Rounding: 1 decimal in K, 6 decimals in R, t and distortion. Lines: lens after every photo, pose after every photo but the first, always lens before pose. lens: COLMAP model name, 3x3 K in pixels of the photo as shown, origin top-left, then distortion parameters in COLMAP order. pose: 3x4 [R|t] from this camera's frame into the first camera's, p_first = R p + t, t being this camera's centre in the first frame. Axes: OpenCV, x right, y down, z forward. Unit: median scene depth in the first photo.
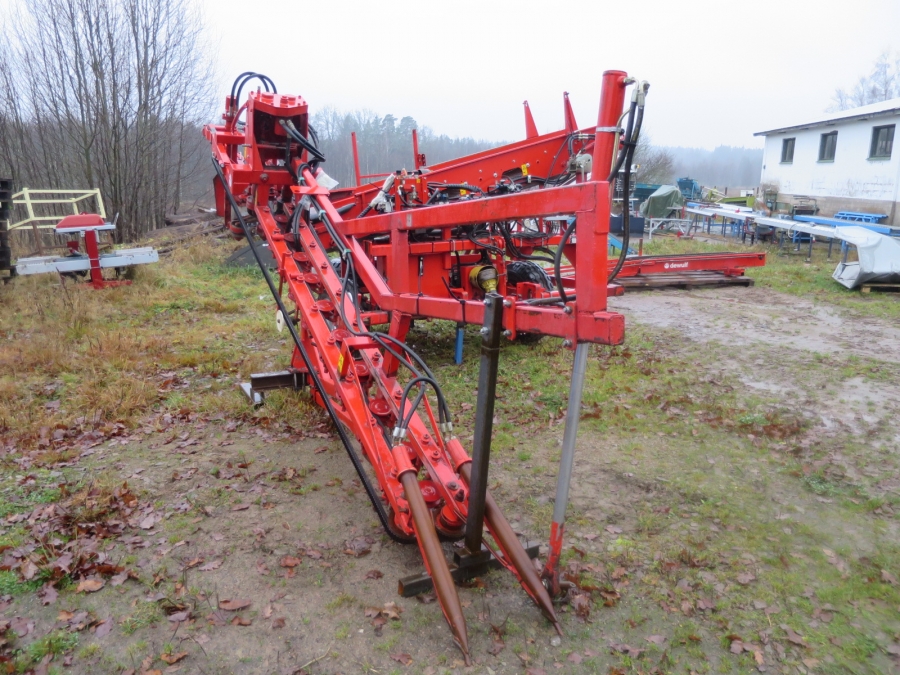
lens RADIAL K [[647.6, 0, 451.7], [0, 647.6, 335.8], [0, 0, 1]] dist [-0.058239, 0.014710]
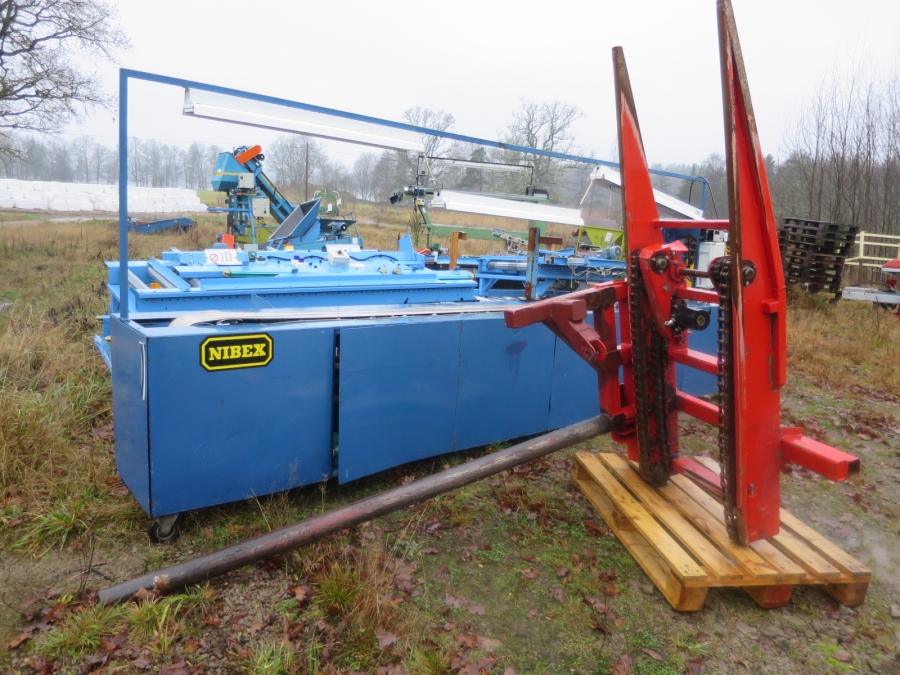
lens RADIAL K [[647.6, 0, 453.6], [0, 647.6, 337.7], [0, 0, 1]] dist [-0.058239, 0.014710]
pose [[0.420513, 0.209369, -0.882799, 0.138922], [-0.258539, 0.960321, 0.104601, 0.047992], [0.869670, 0.184252, 0.457957, -0.260853]]
